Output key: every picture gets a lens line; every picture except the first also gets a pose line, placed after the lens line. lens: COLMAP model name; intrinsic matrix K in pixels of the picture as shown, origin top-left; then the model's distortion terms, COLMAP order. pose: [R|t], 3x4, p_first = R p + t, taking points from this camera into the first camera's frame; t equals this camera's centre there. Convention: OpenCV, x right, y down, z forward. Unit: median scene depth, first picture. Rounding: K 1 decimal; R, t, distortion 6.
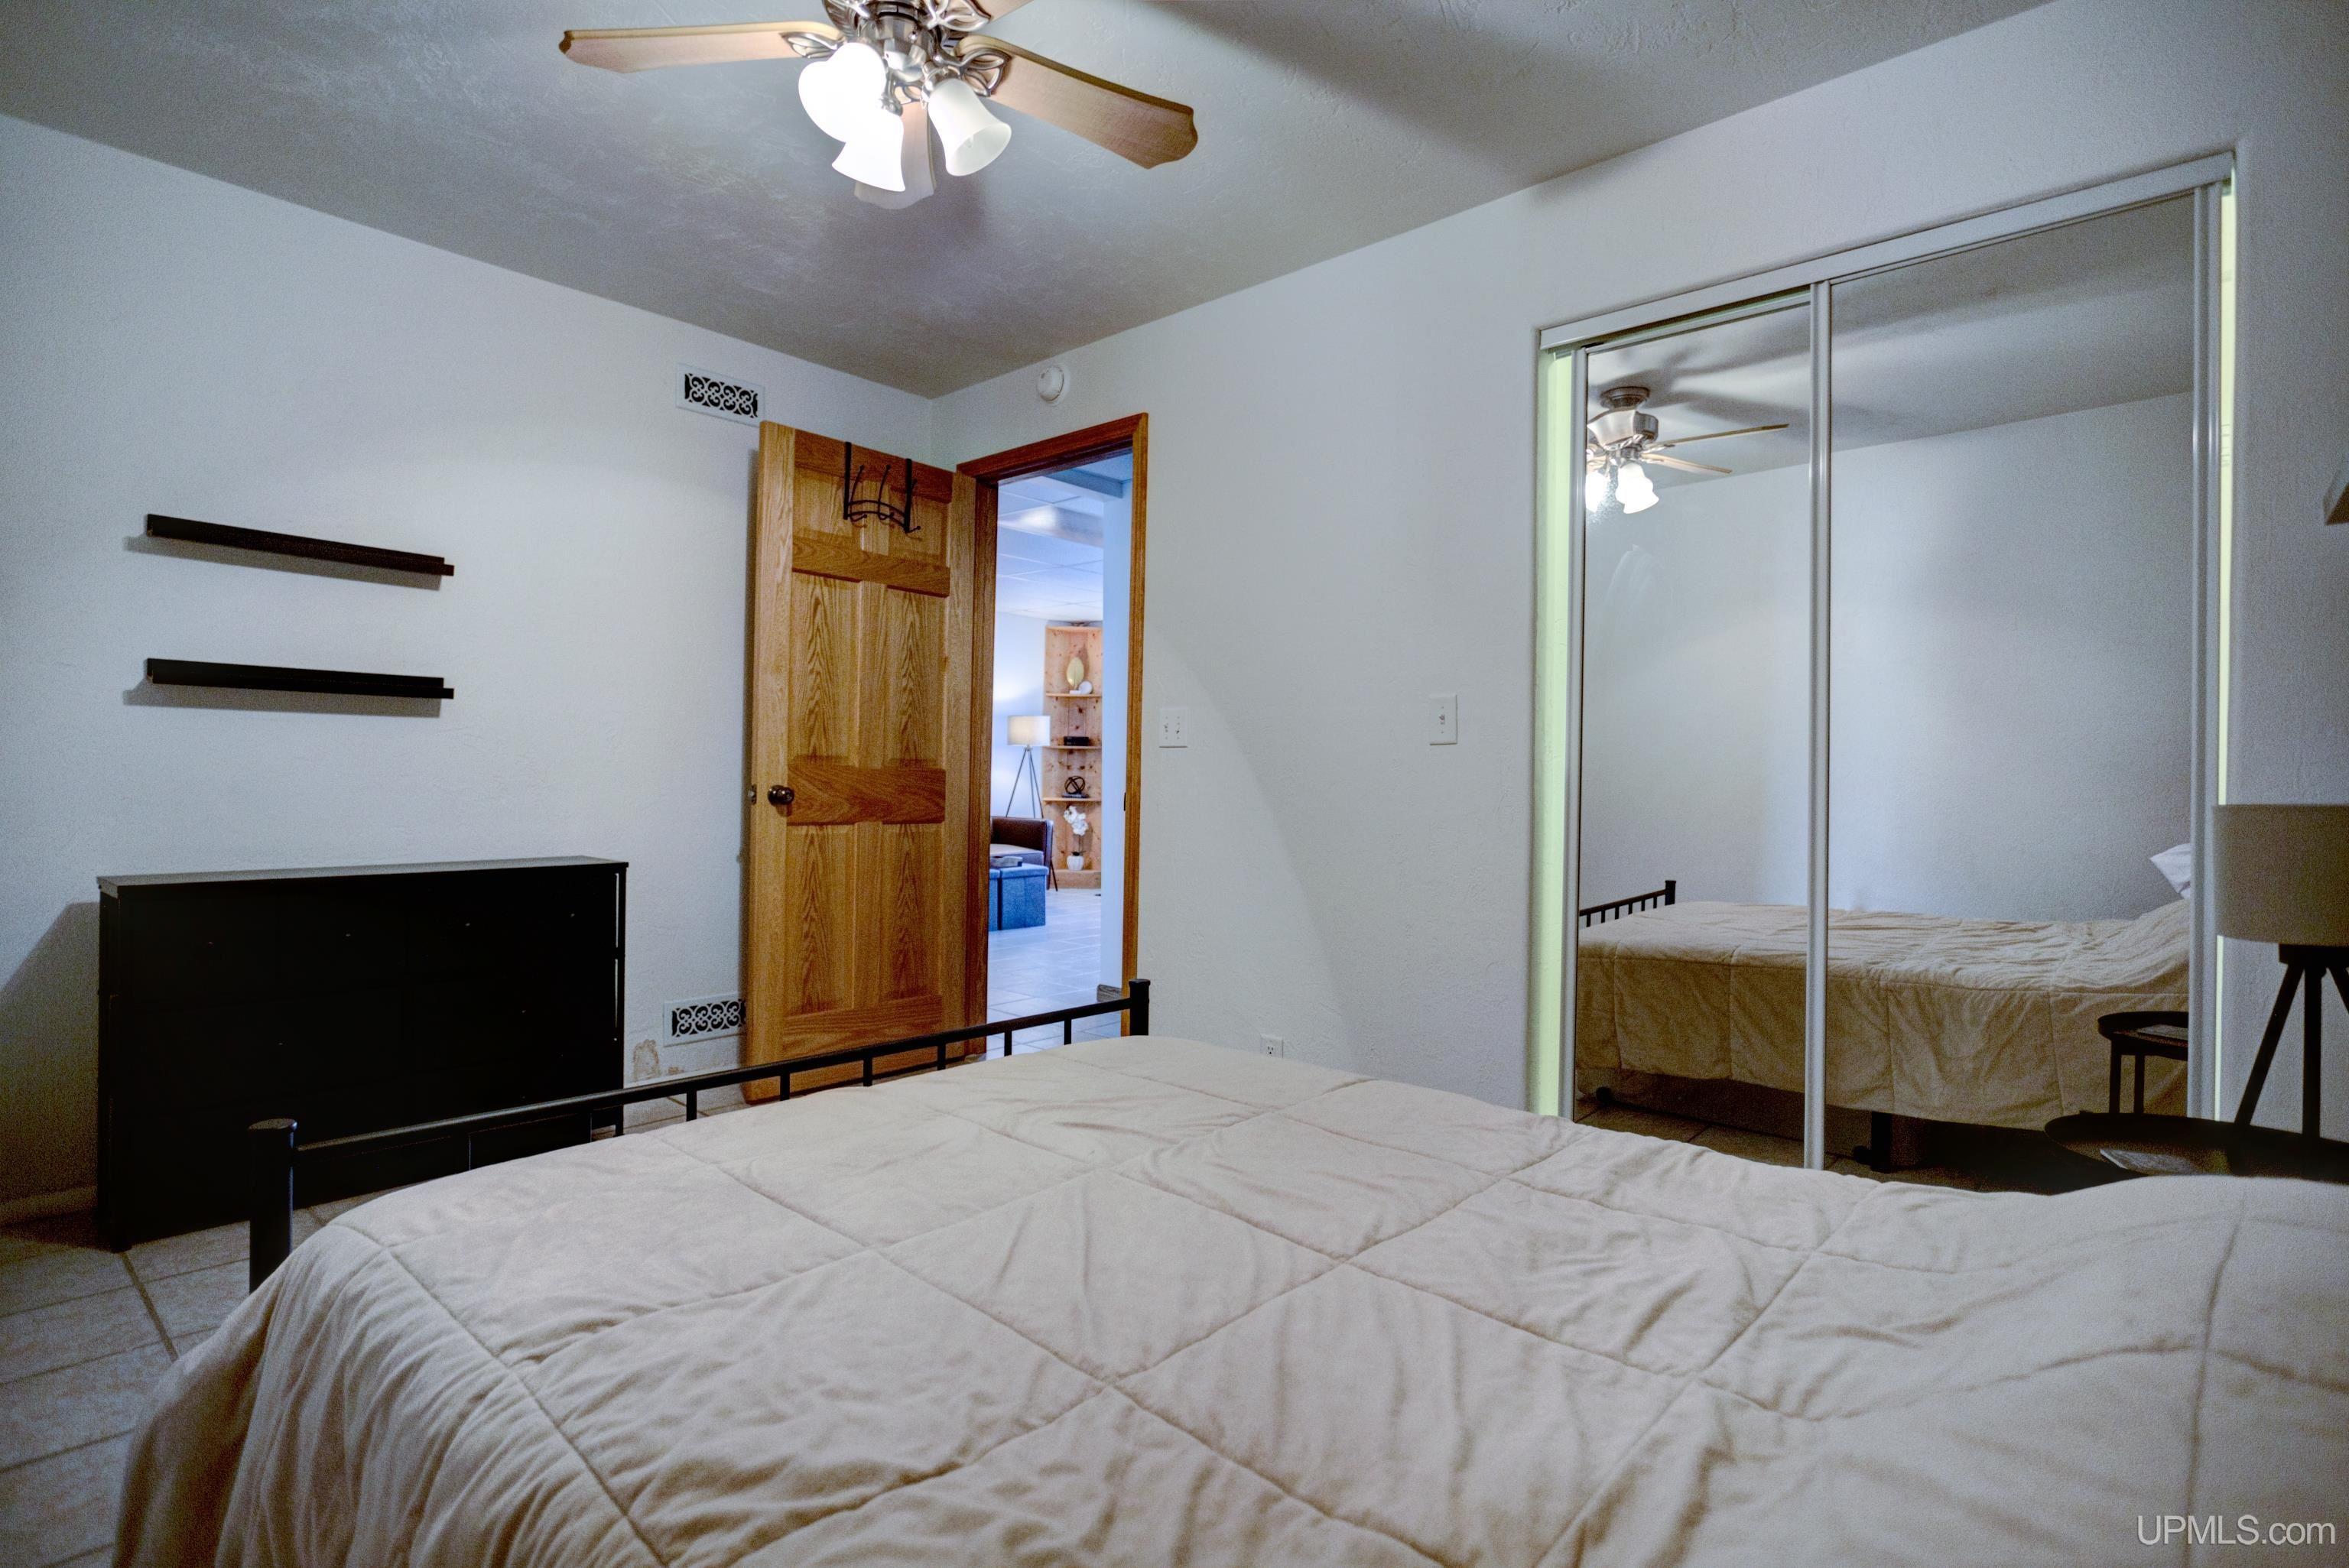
lens RADIAL K [[1162.9, 0, 1172.0], [0, 1162.9, 774.3], [0, 0, 1]] dist [-0.033345, 0.014223]
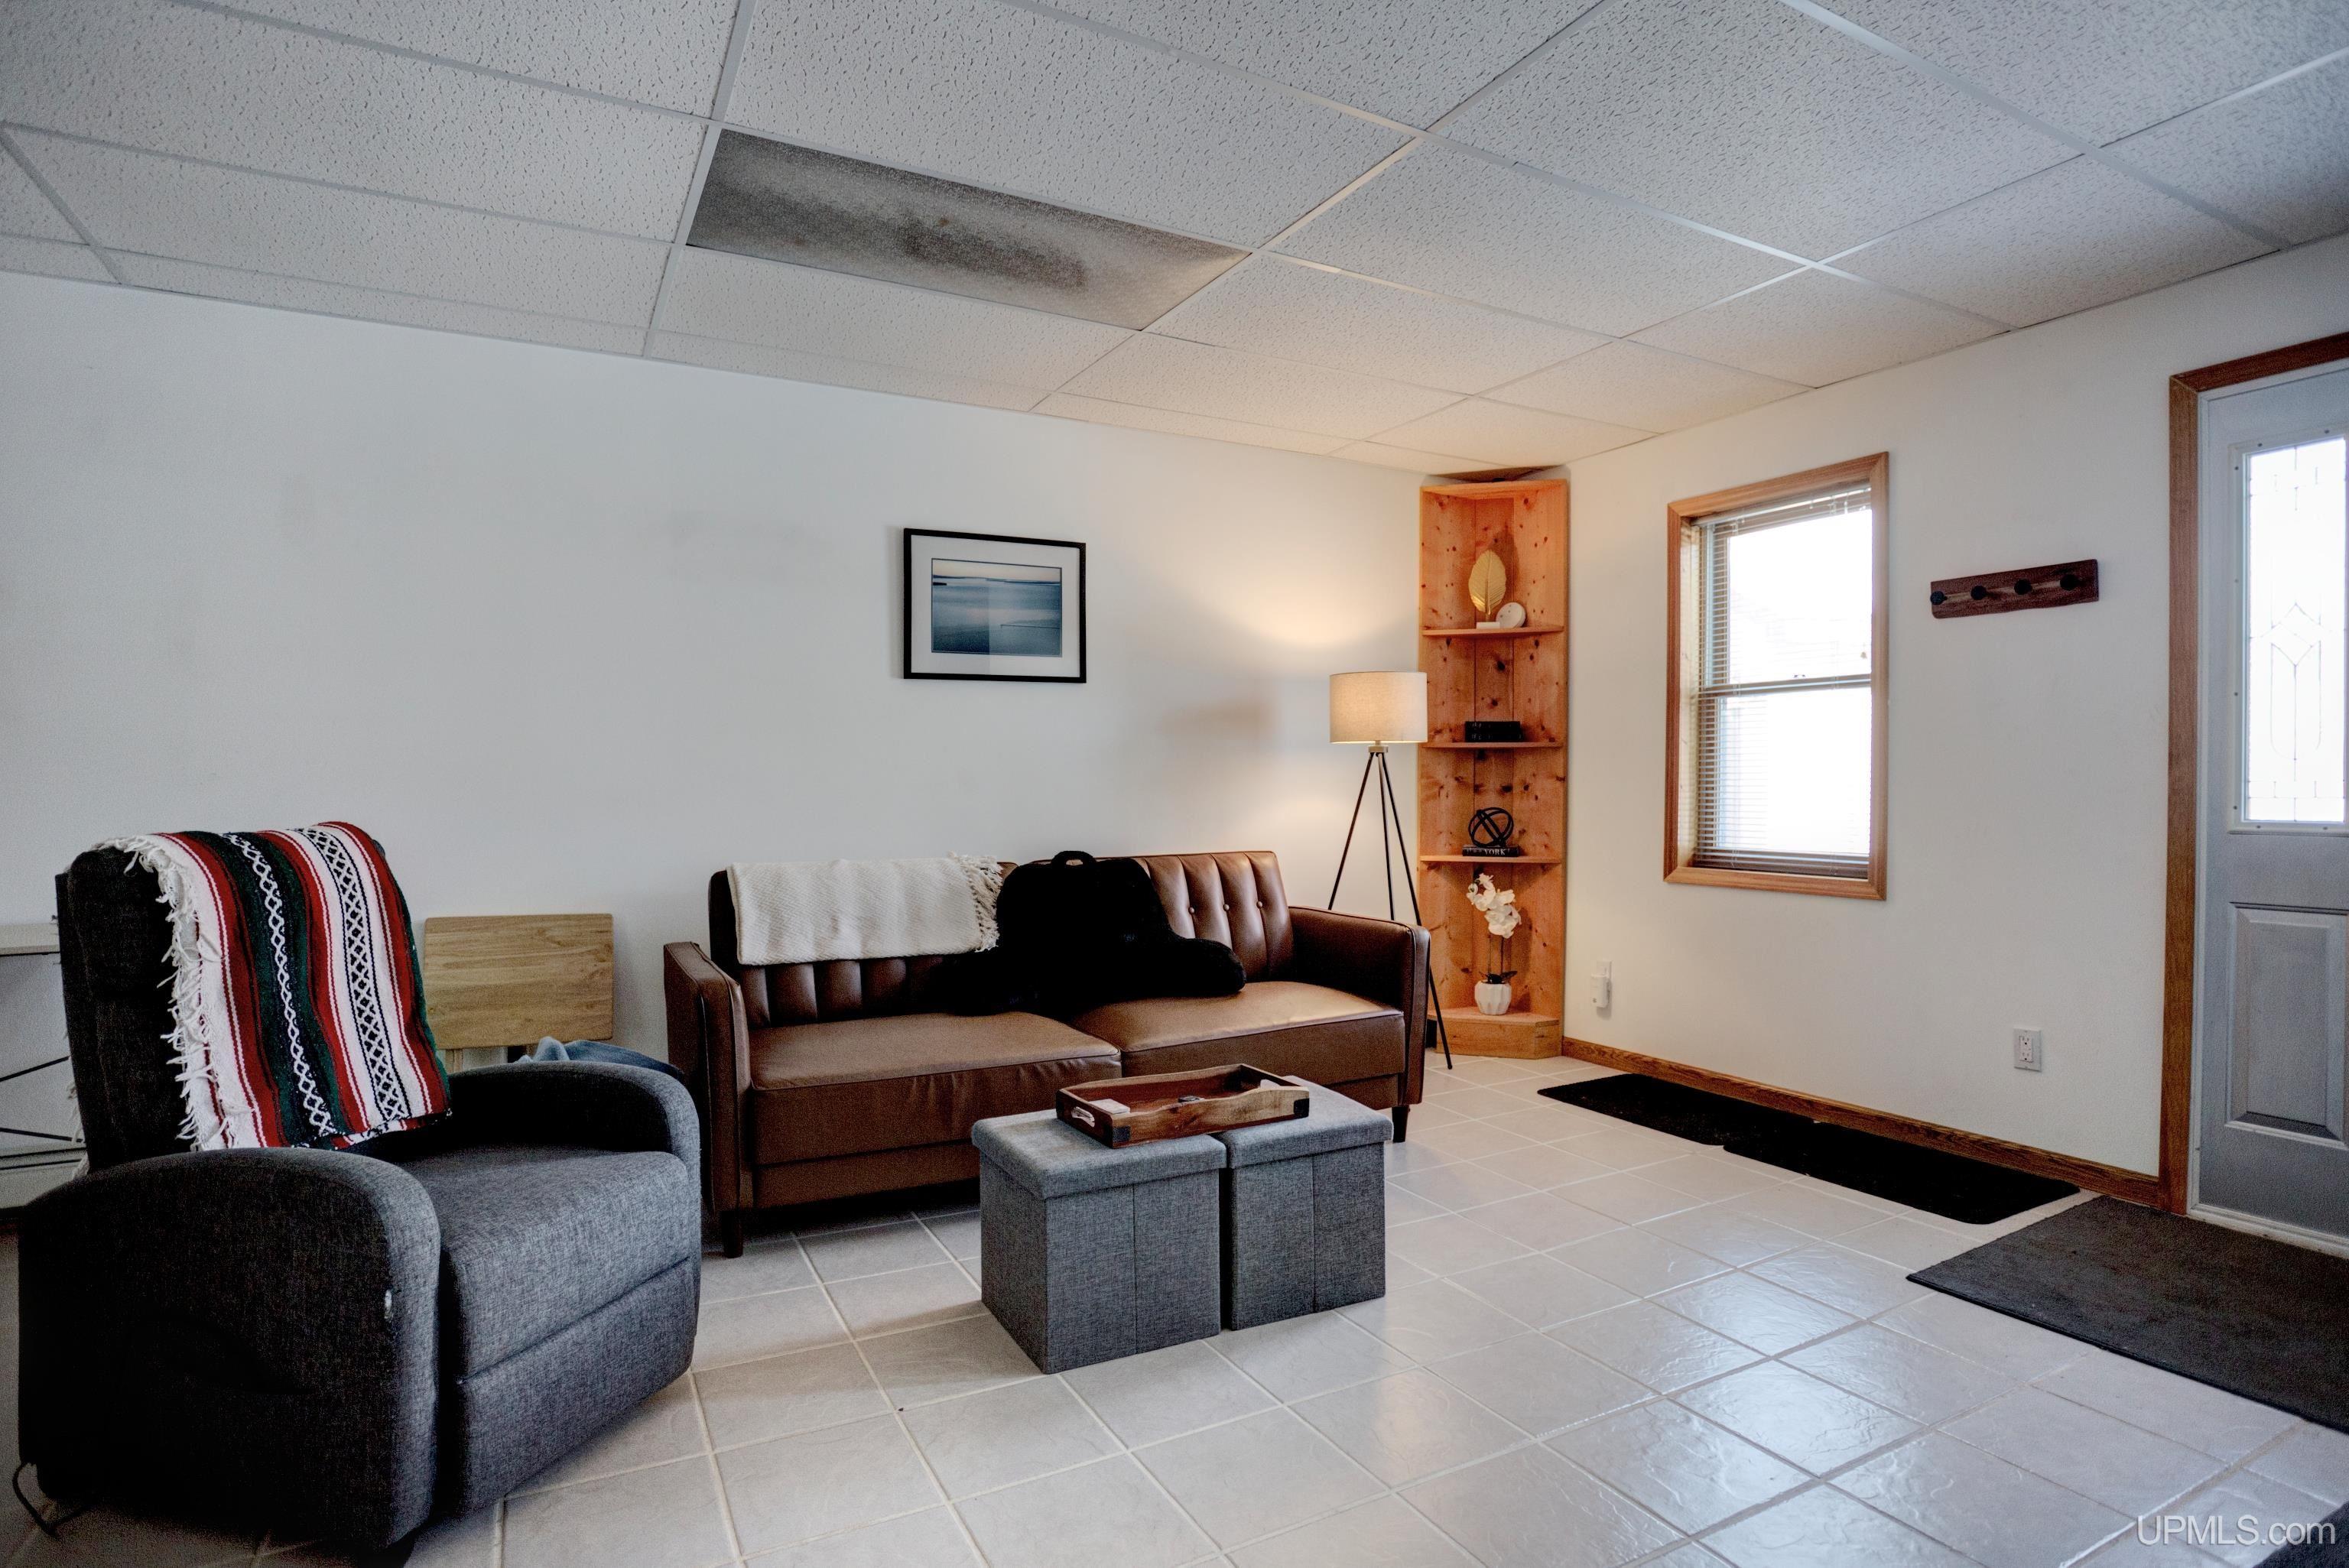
lens RADIAL K [[1201.9, 0, 1198.5], [0, 1201.9, 774.4], [0, 0, 1]] dist [-0.038555, 0.017748]
pose [[0.944446, -0.014544, -0.328345, -0.036615], [0.012059, 0.999881, -0.009604, -0.008669], [0.328446, 0.005111, 0.944509, 0.514951]]
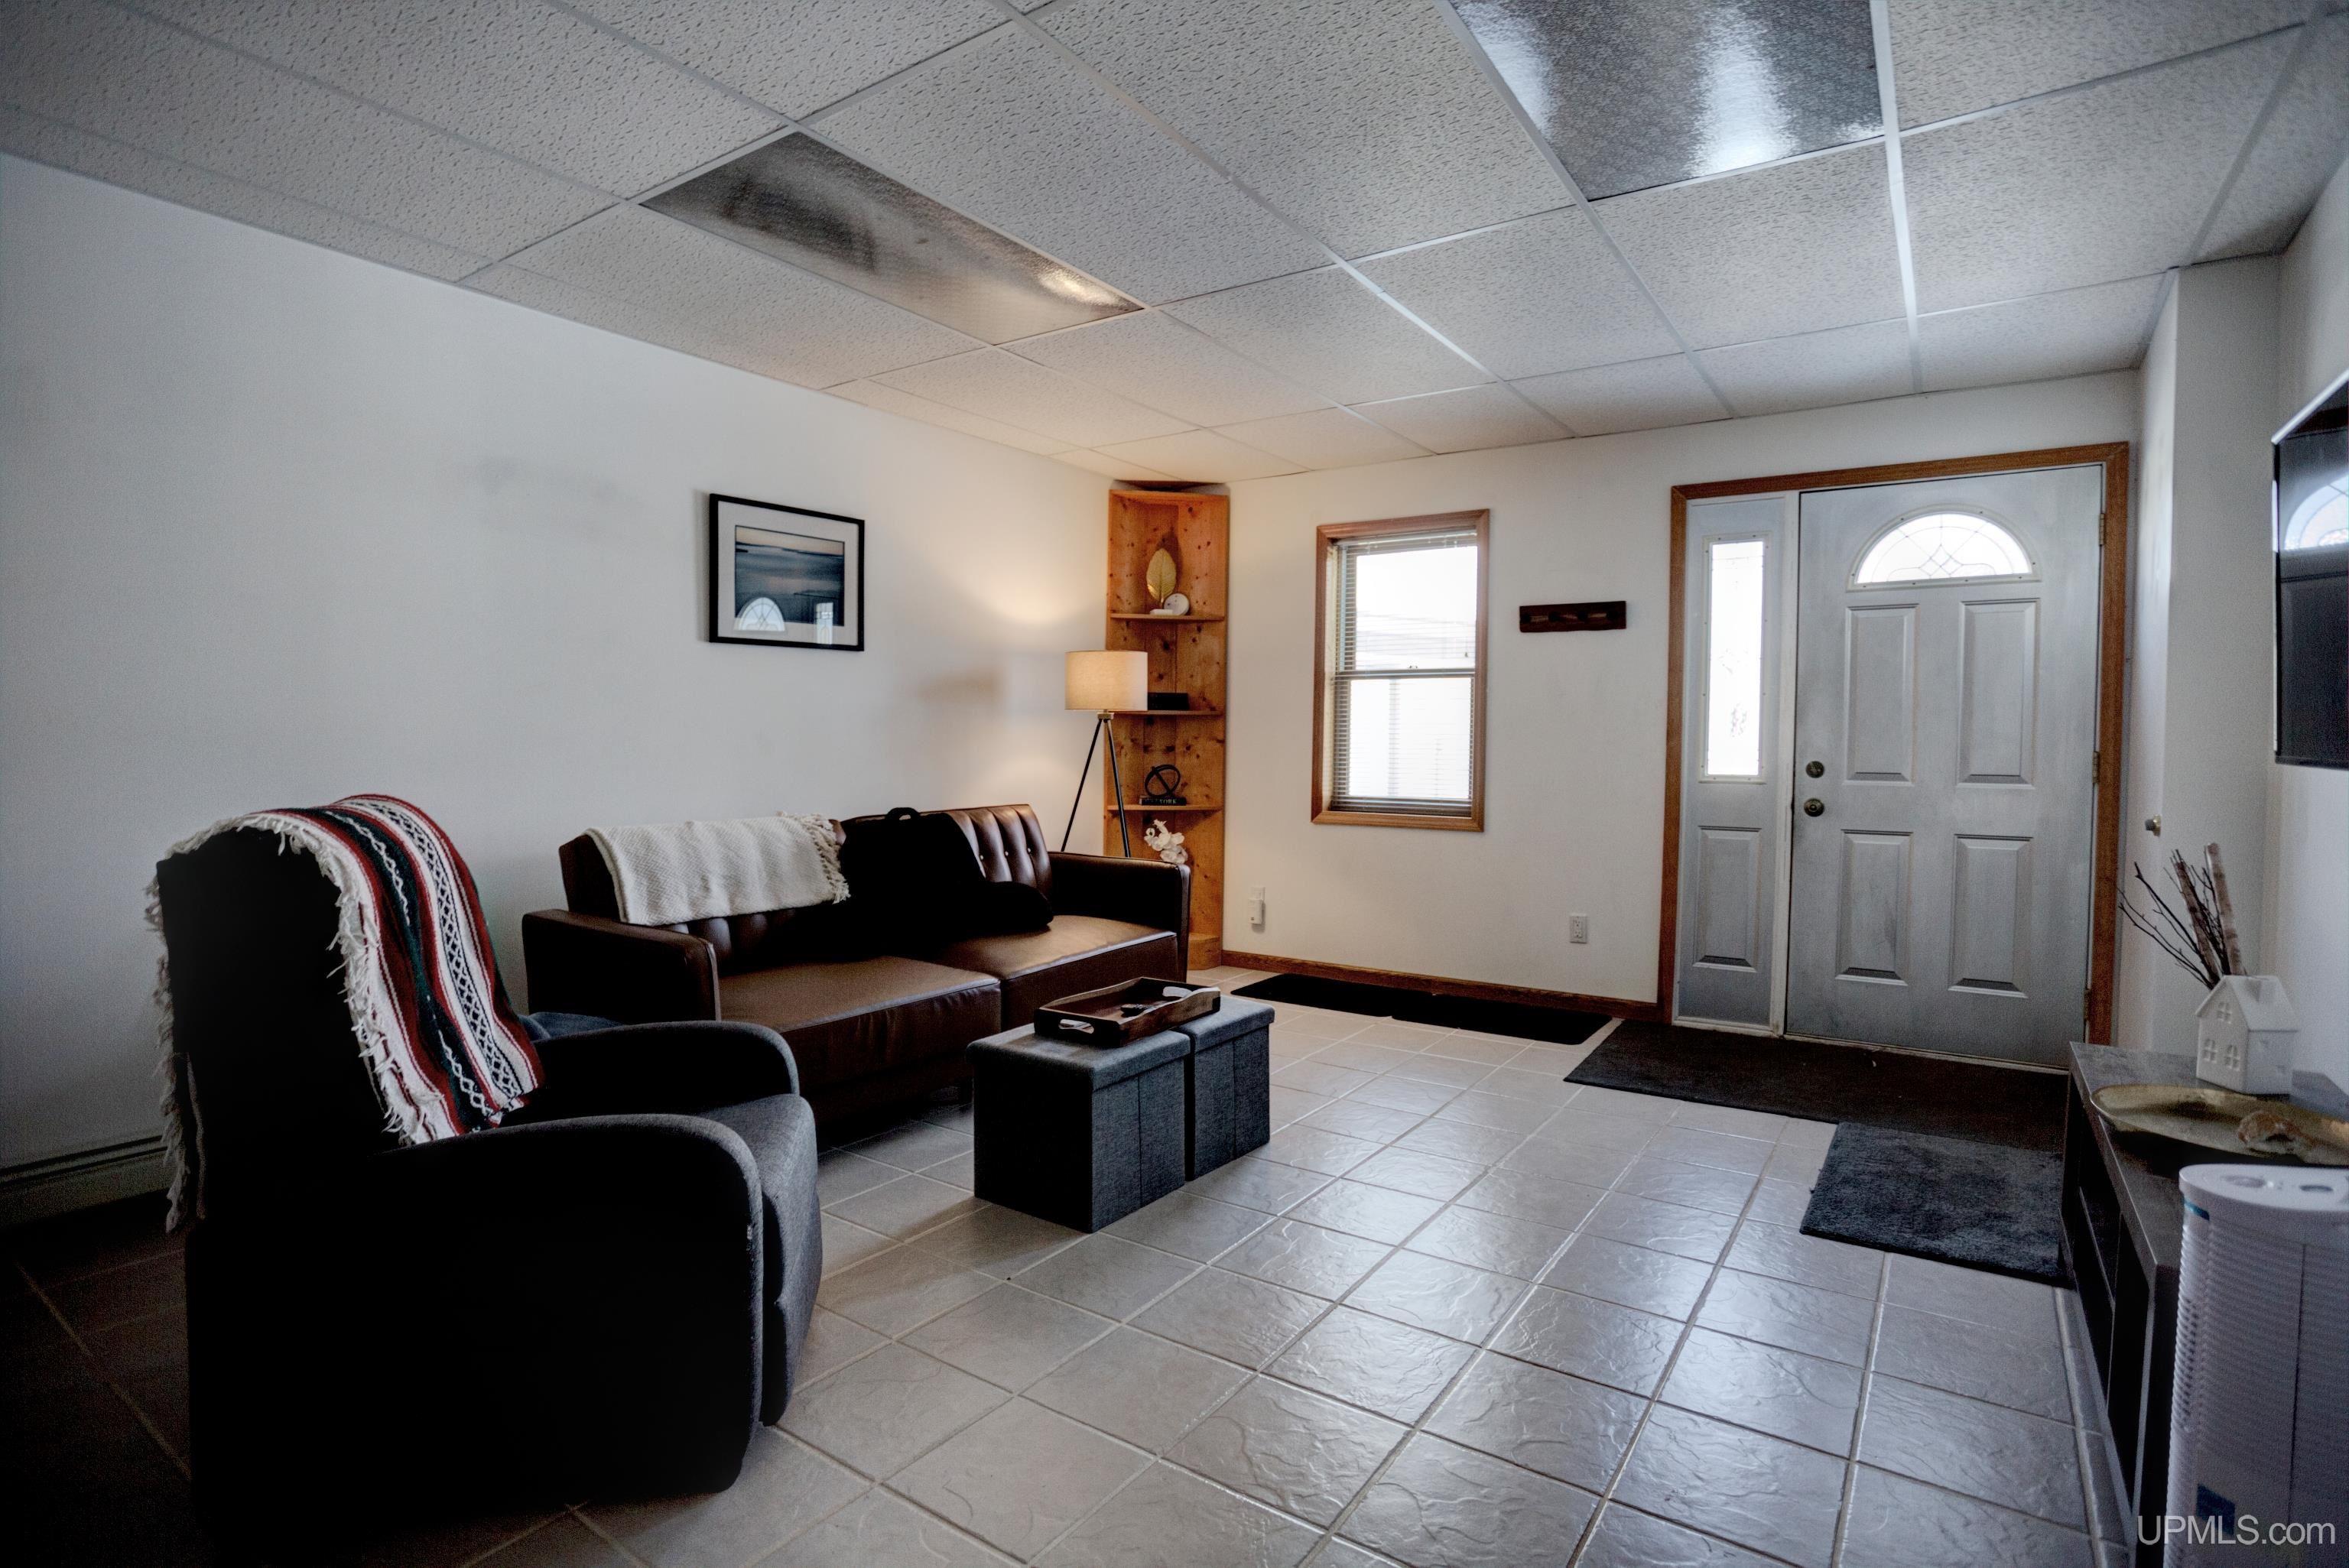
lens RADIAL K [[1162.9, 0, 1167.8], [0, 1162.9, 764.9], [0, 0, 1]] dist [-0.033345, 0.014223]
pose [[0.991933, -0.008168, 0.126497, -0.150545], [0.004668, 0.999599, 0.027938, -0.013997], [-0.126674, -0.027122, 0.991573, 0.454307]]
